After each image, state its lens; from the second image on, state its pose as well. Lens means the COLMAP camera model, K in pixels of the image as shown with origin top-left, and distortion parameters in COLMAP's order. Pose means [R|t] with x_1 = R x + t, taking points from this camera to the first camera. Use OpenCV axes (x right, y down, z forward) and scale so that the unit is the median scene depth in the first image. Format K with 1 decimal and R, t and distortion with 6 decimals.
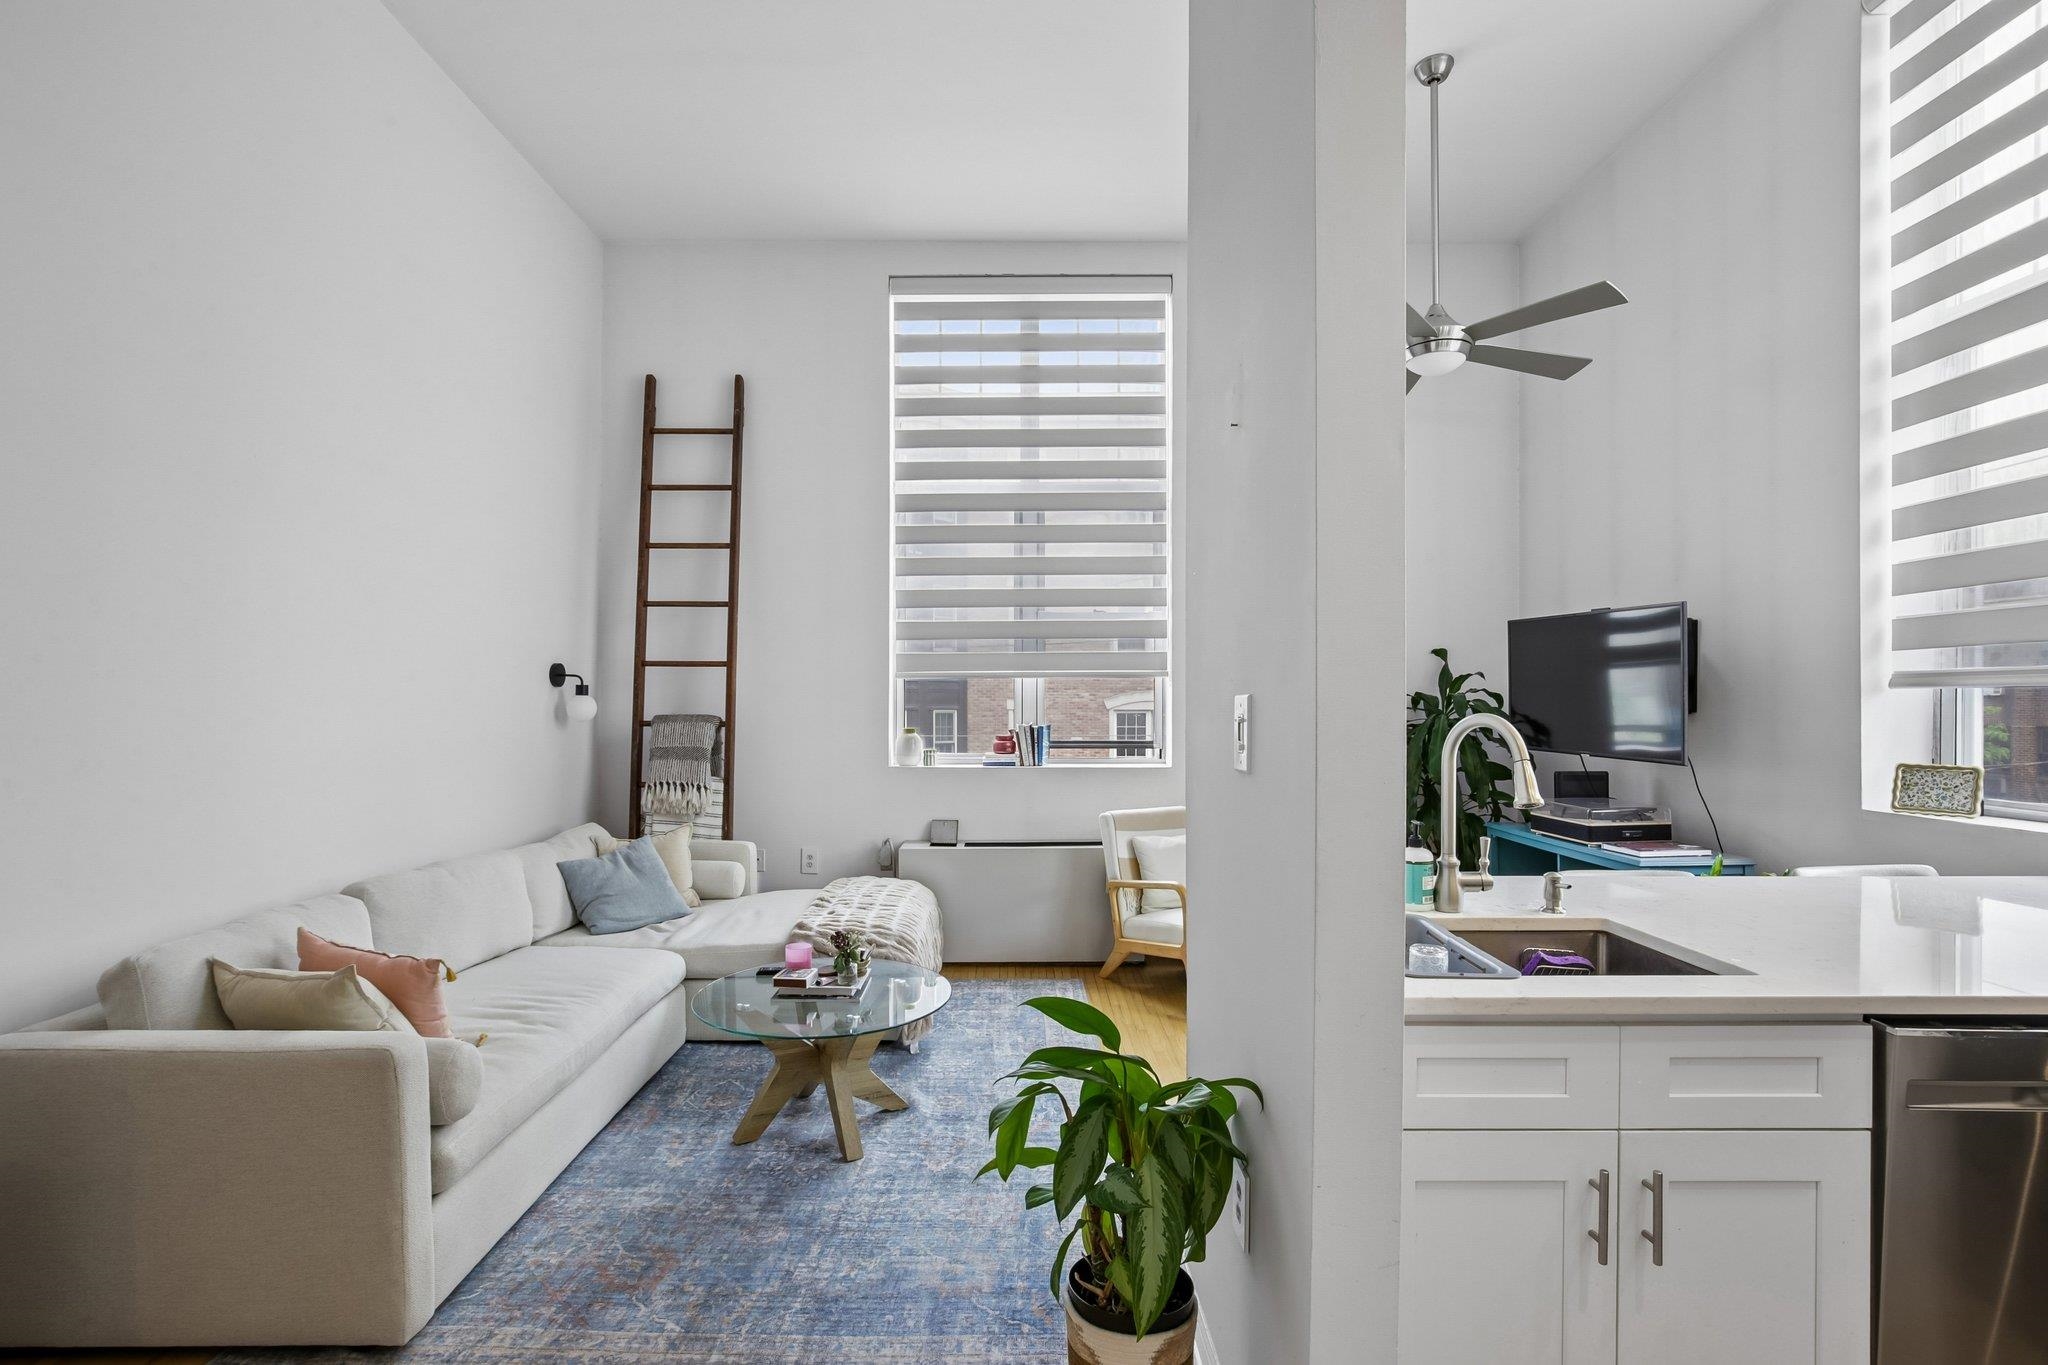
lens RADIAL K [[961.5, 0, 1005.4], [0, 961.5, 700.2], [0, 0, 1]] dist [-0.018072, 0.005785]
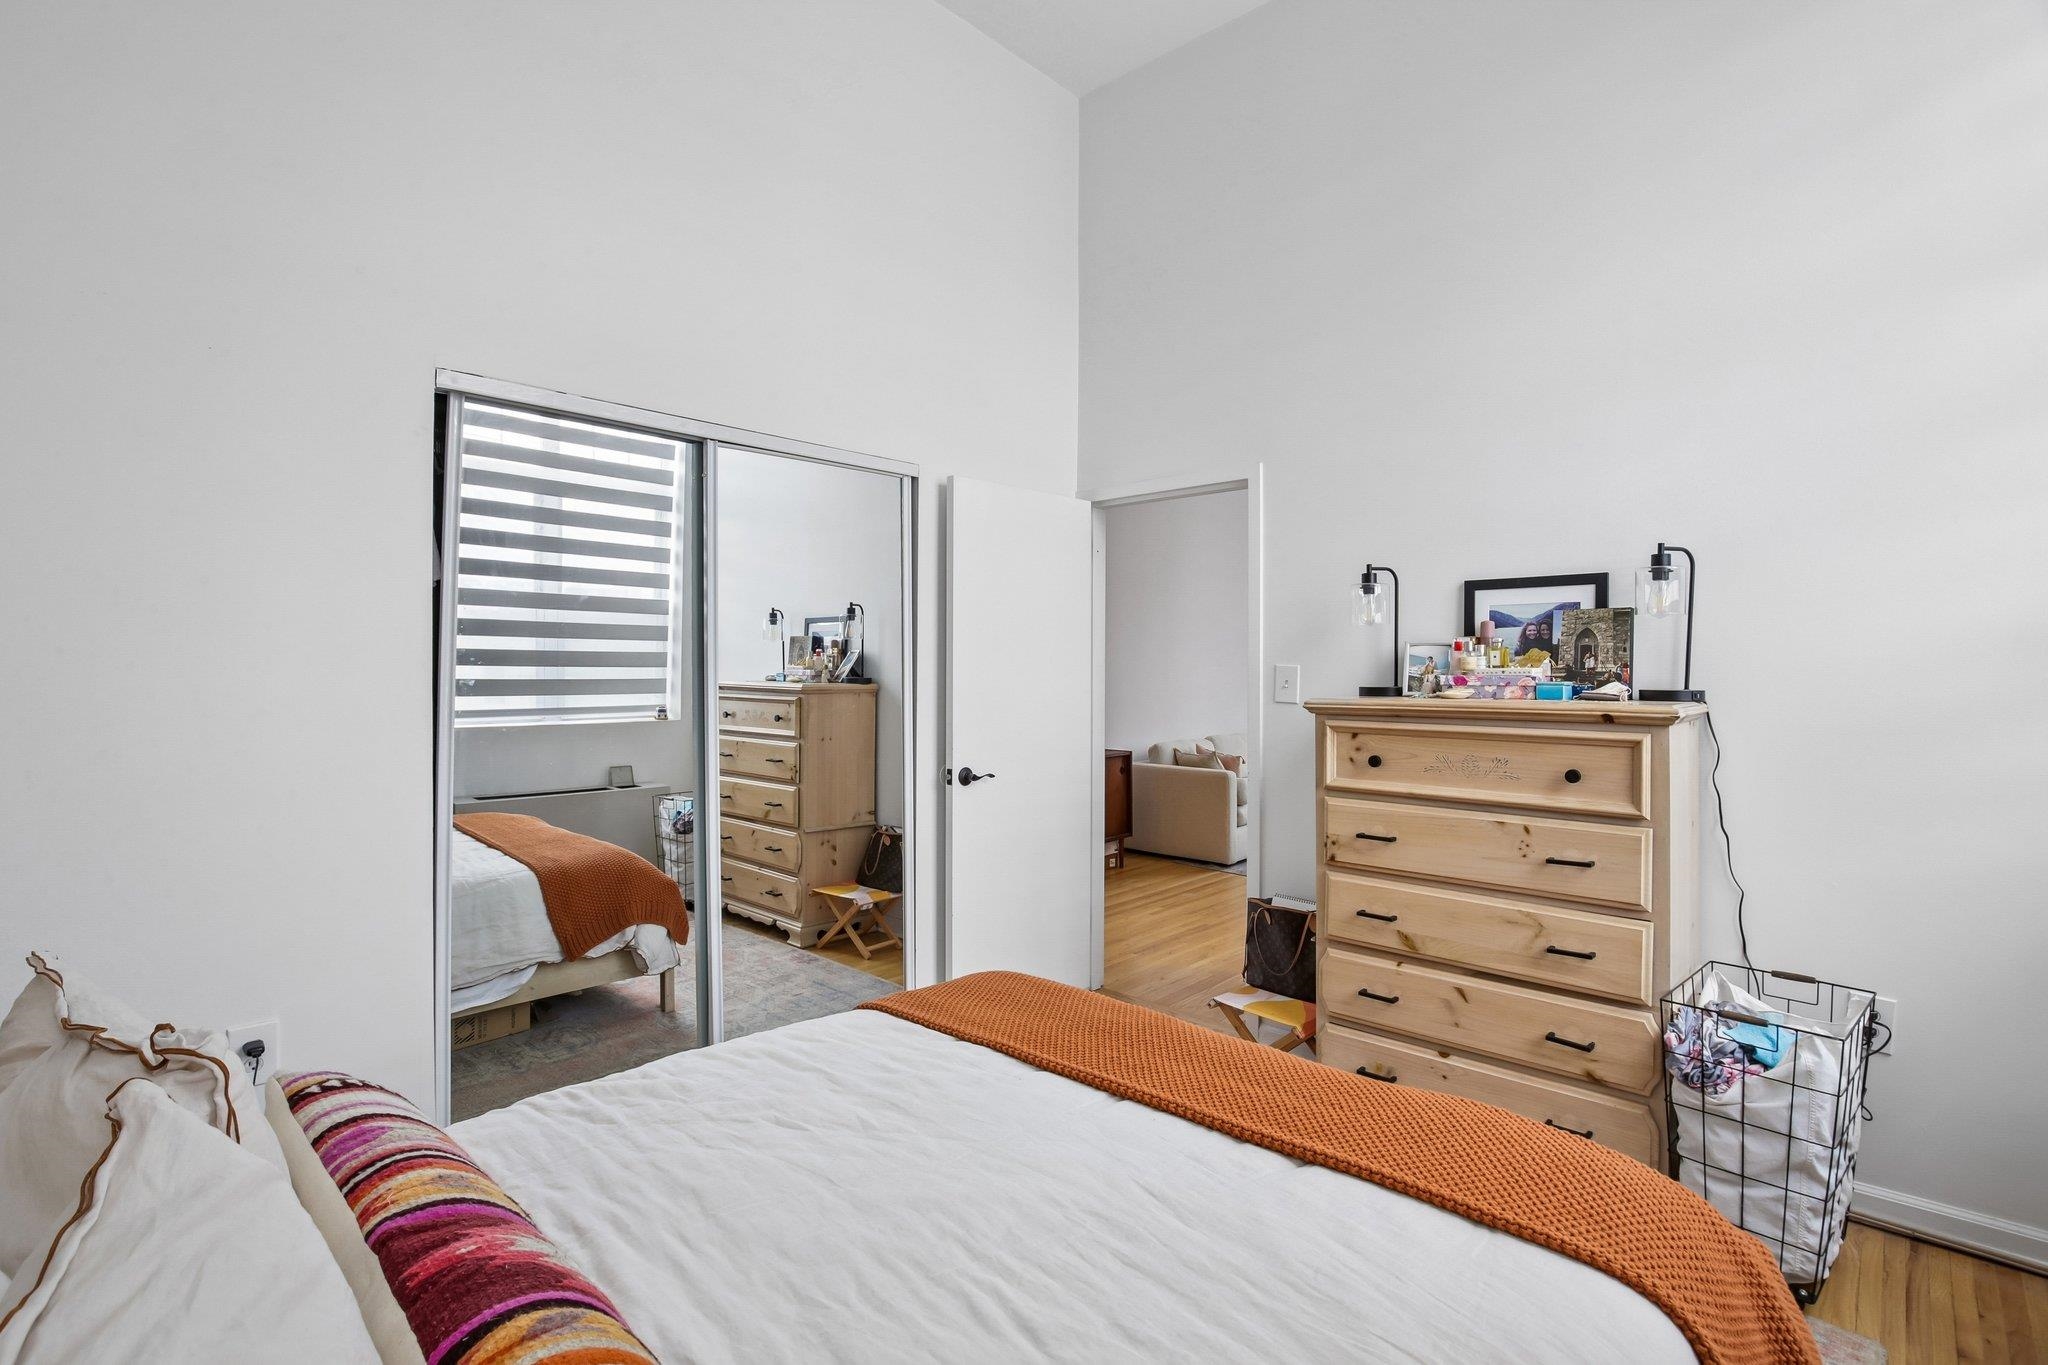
lens RADIAL K [[961.5, 0, 1021.6], [0, 961.5, 677.0], [0, 0, 1]] dist [-0.018072, 0.005785]
pose [[0.731836, 0.005192, -0.681461, 0.548422], [0.000232, 0.999969, 0.007868, 0.005711], [0.681481, -0.005916, 0.731812, -0.955791]]
